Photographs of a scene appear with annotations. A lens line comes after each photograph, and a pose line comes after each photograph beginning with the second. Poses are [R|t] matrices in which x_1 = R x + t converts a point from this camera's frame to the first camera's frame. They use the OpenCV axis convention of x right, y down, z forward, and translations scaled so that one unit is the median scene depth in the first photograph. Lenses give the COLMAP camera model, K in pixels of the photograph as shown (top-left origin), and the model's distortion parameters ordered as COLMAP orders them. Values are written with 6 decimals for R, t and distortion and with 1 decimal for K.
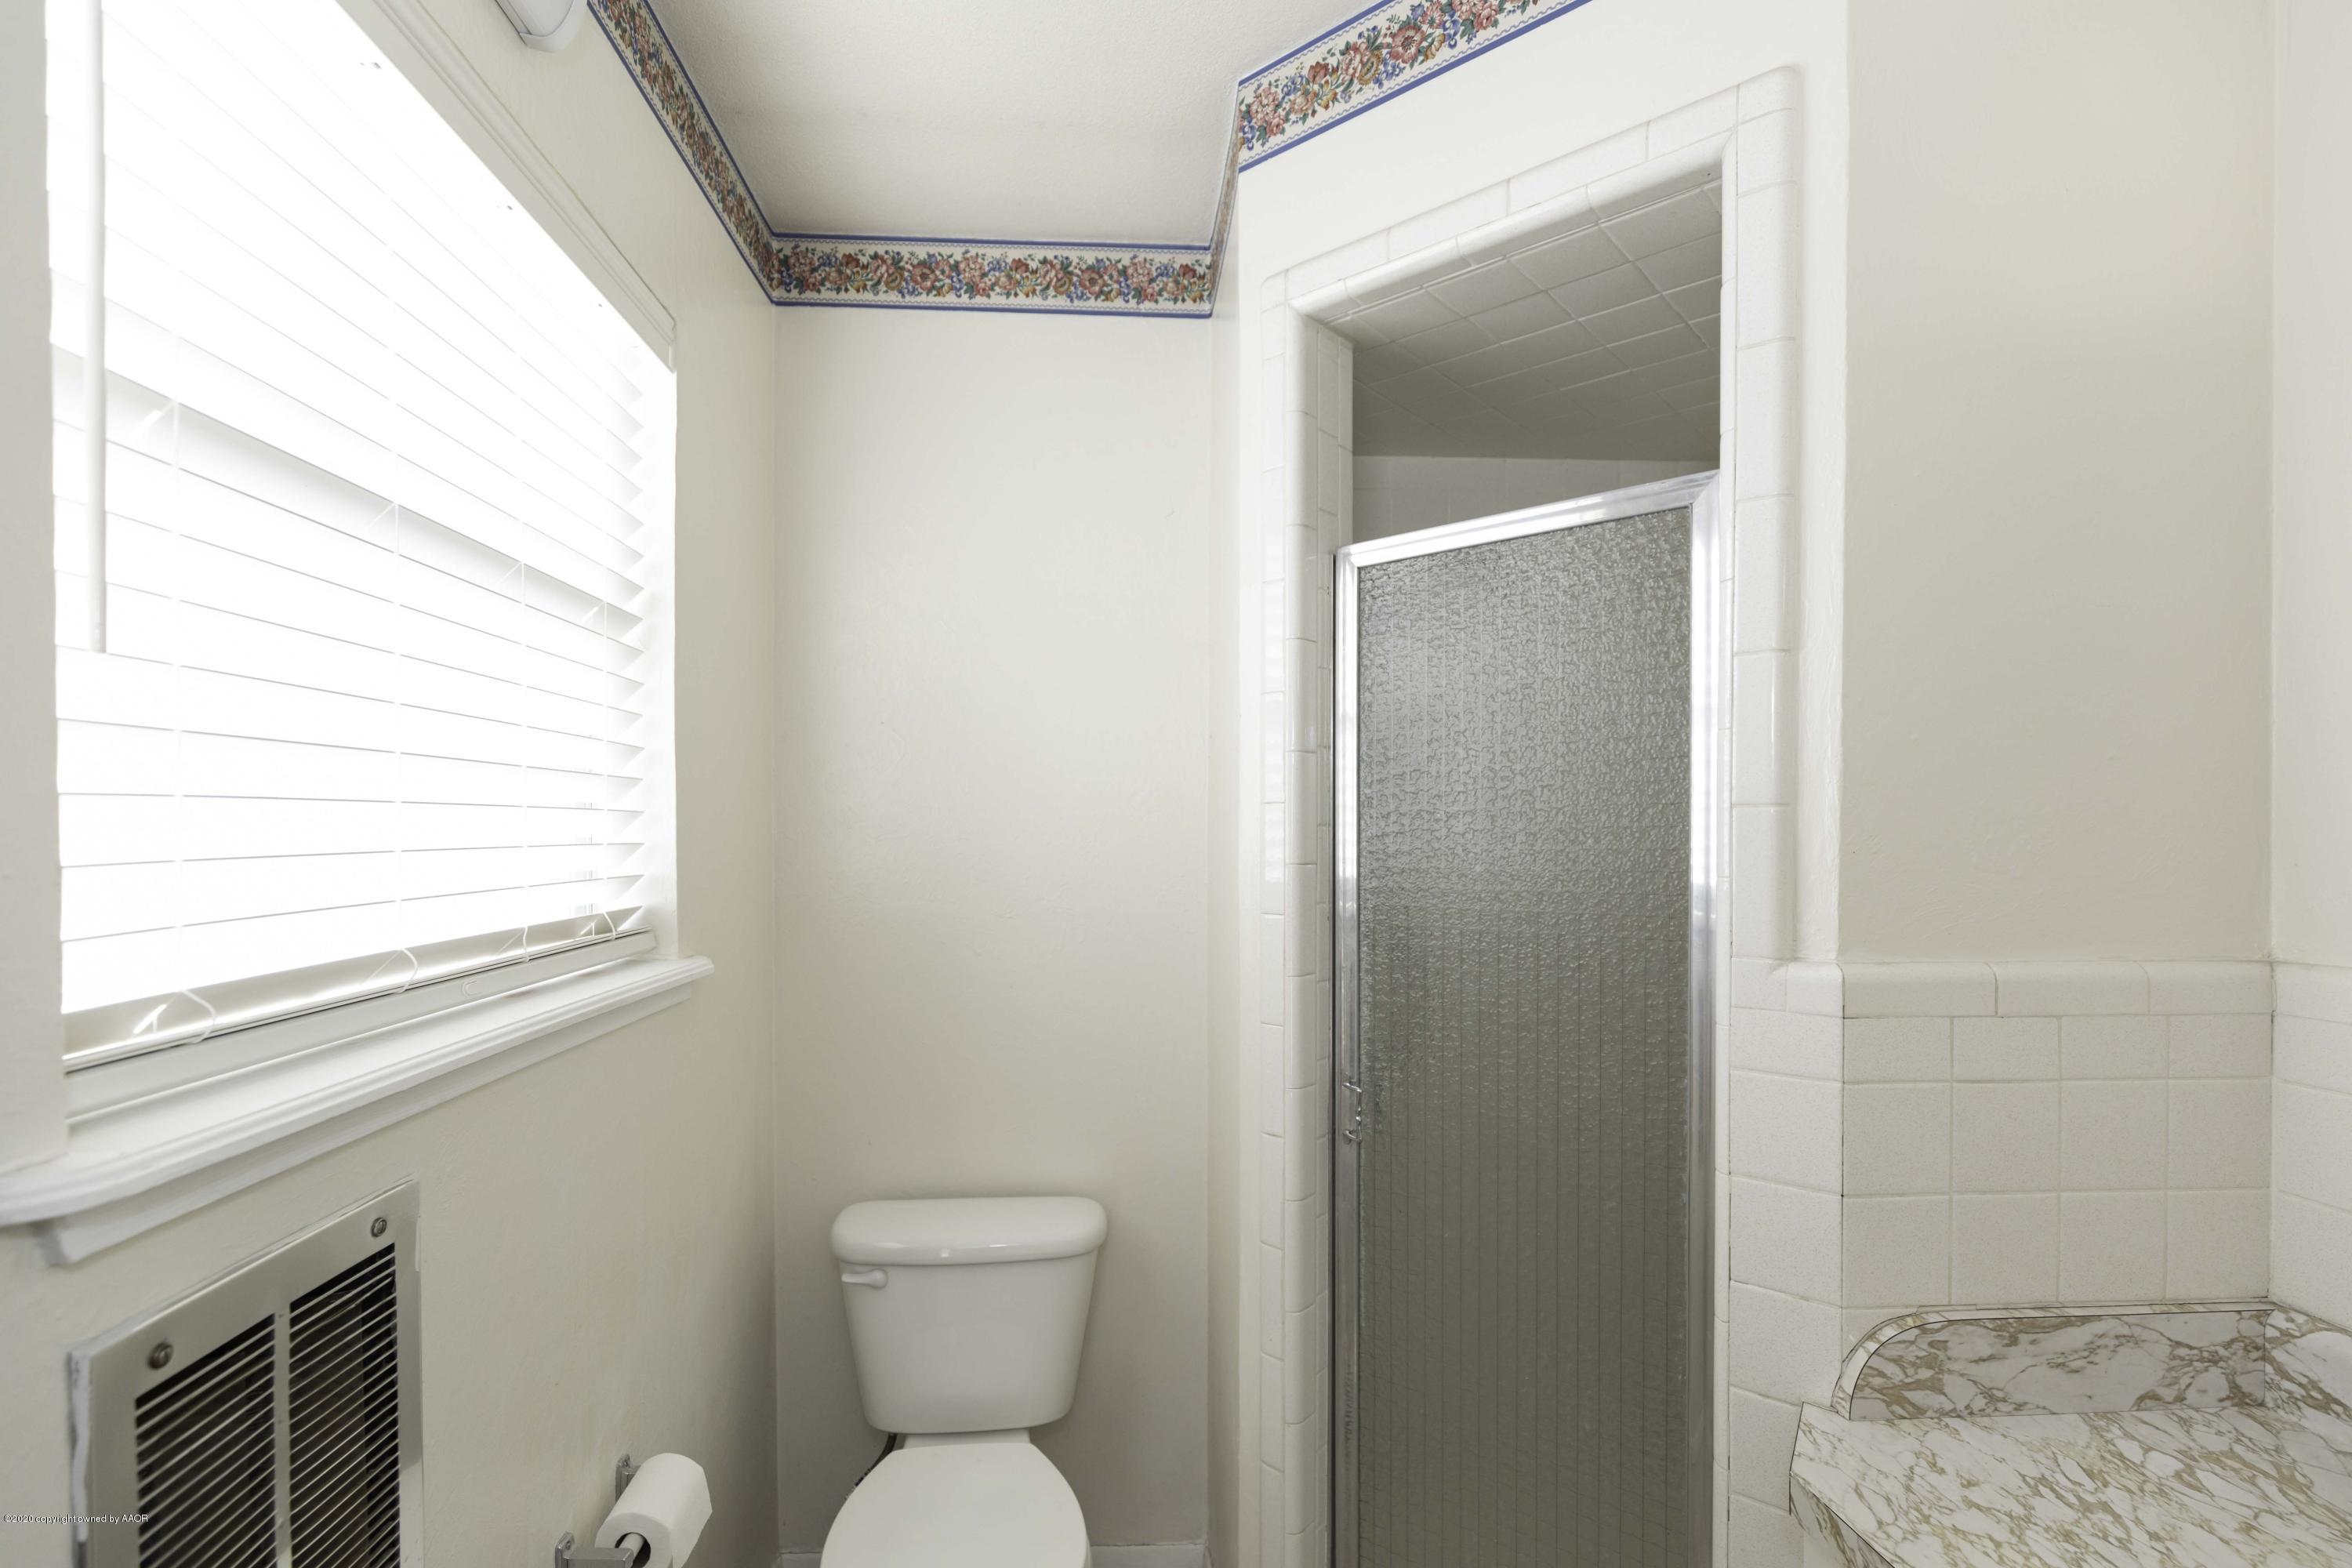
lens RADIAL K [[1055.0, 0, 1158.3], [0, 1055.0, 837.2], [0, 0, 1]] dist [0.007714, -0.003607]
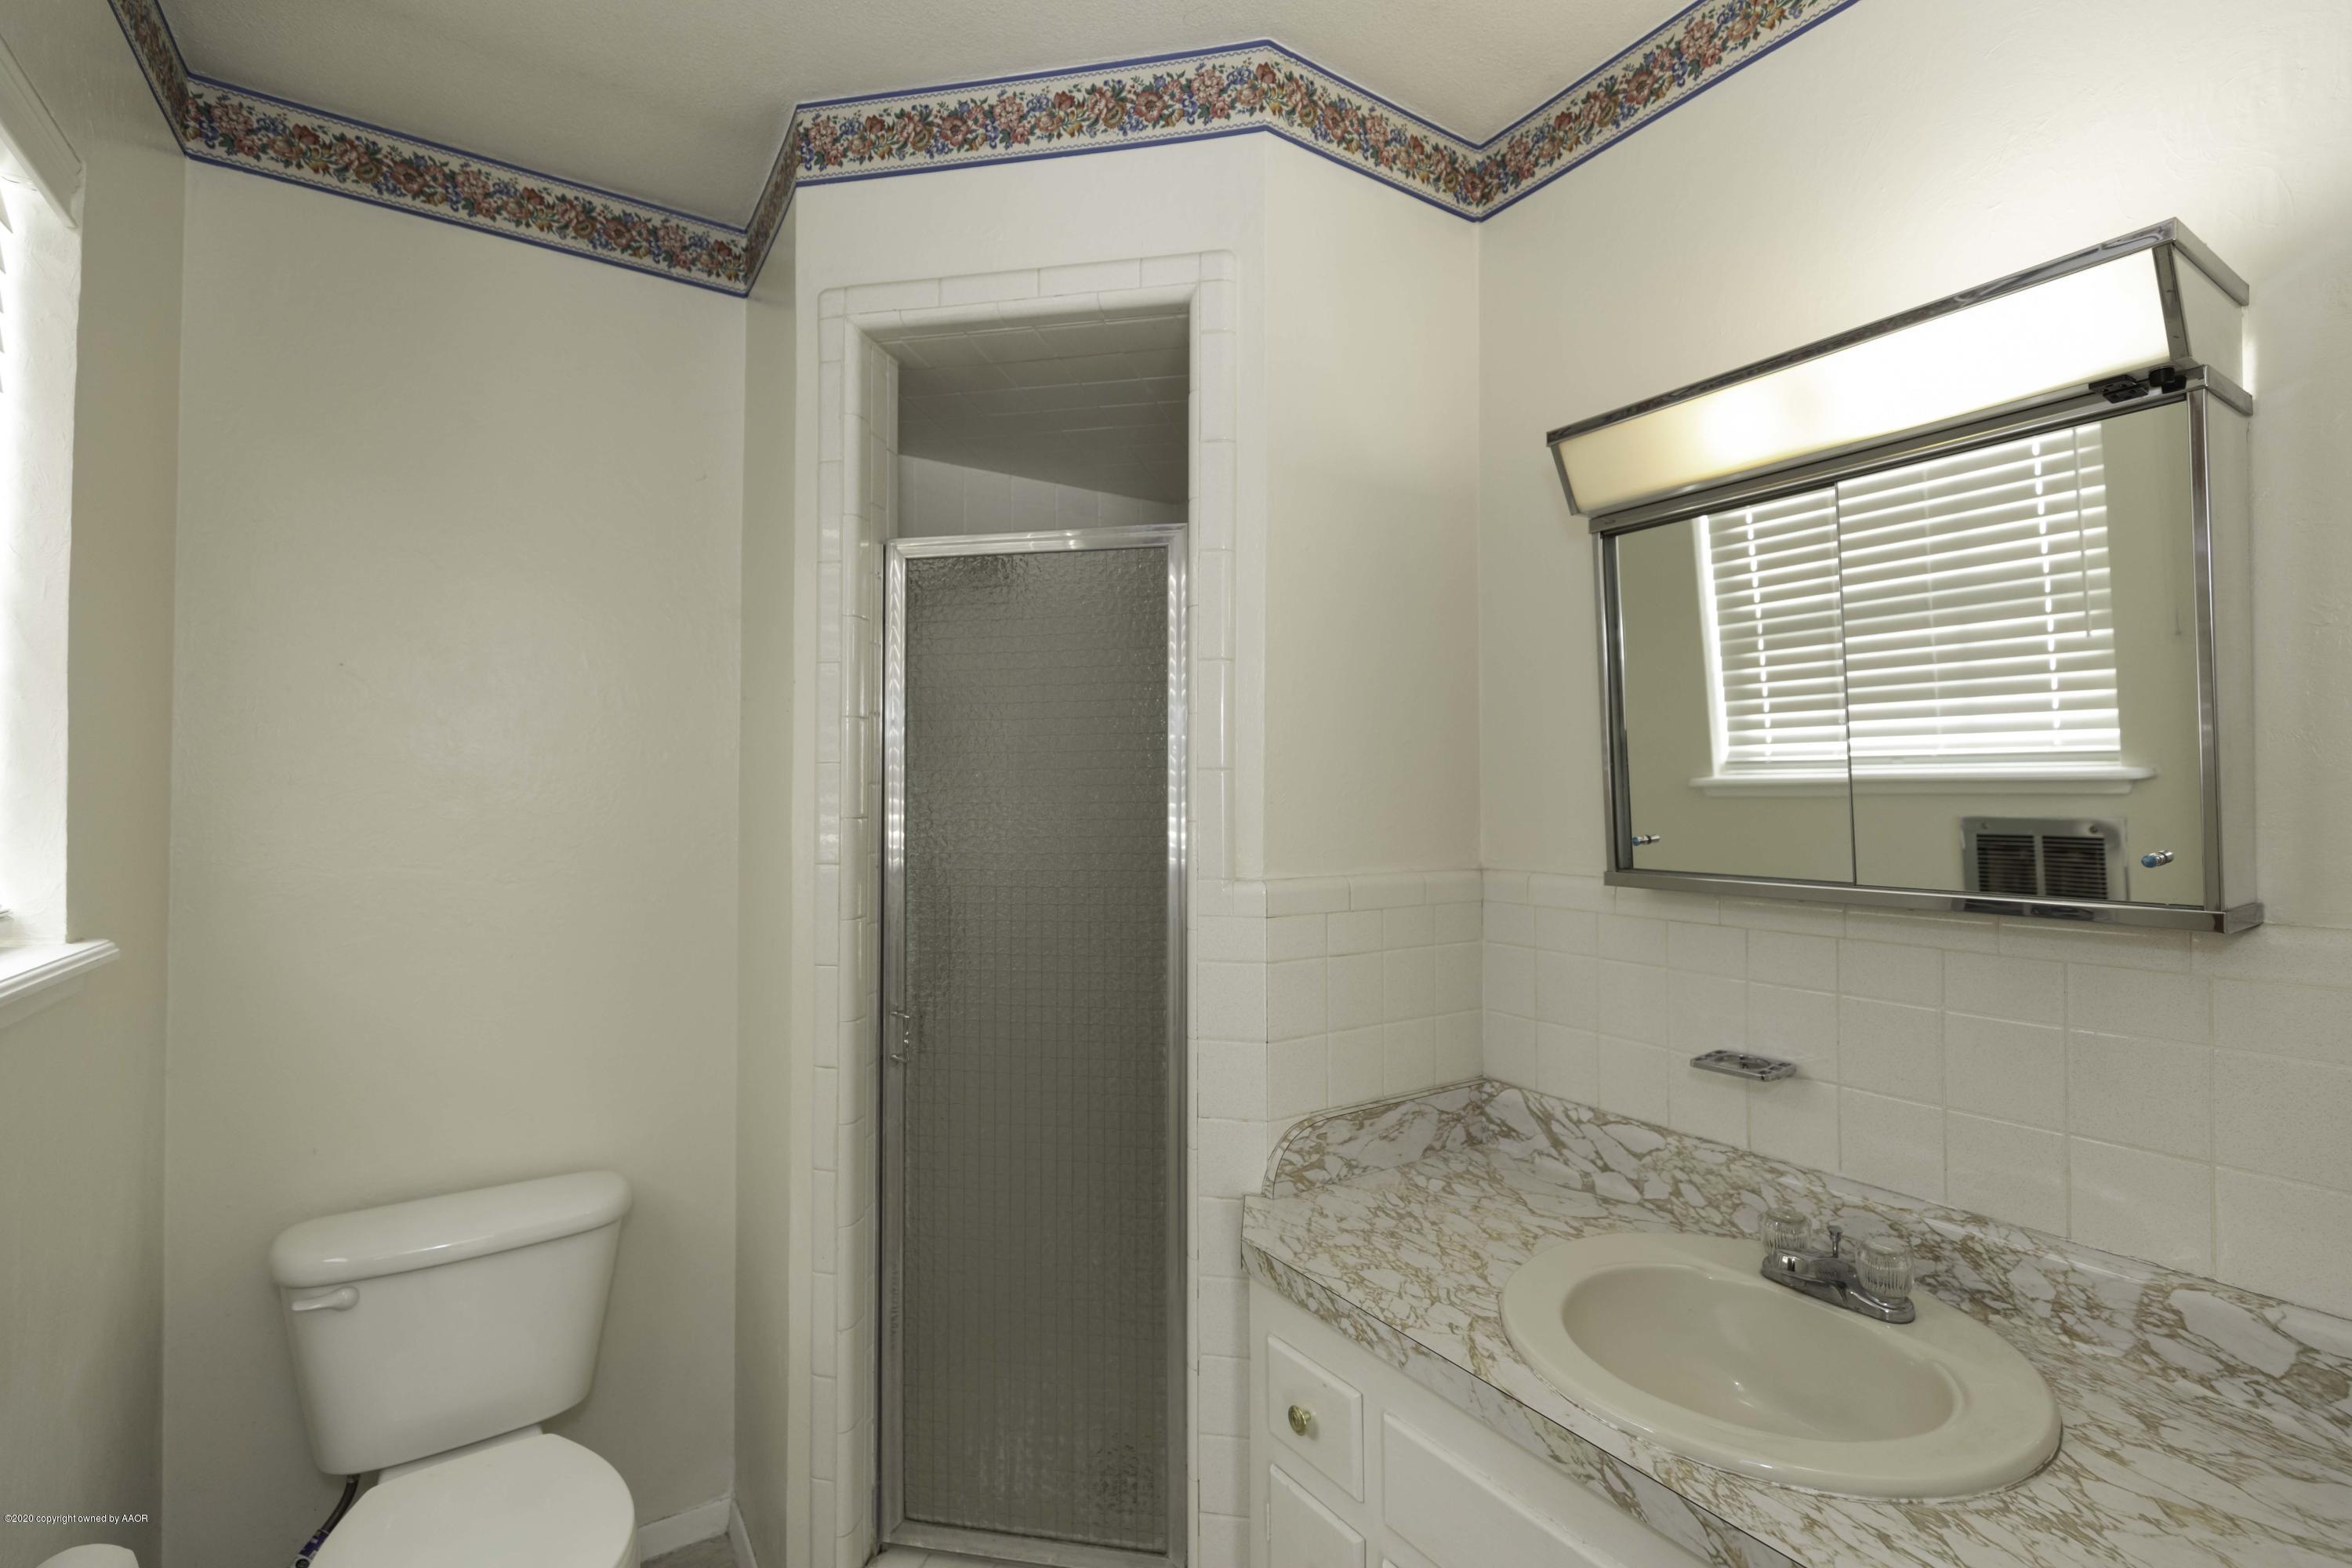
lens RADIAL K [[1055.0, 0, 1170.4], [0, 1055.0, 774.2], [0, 0, 1]] dist [0.007714, -0.003607]
pose [[0.866454, 0.014111, 0.499058, -0.135742], [0.002445, 0.999469, -0.032504, 0.017583], [-0.499251, 0.029384, 0.865959, -0.132190]]
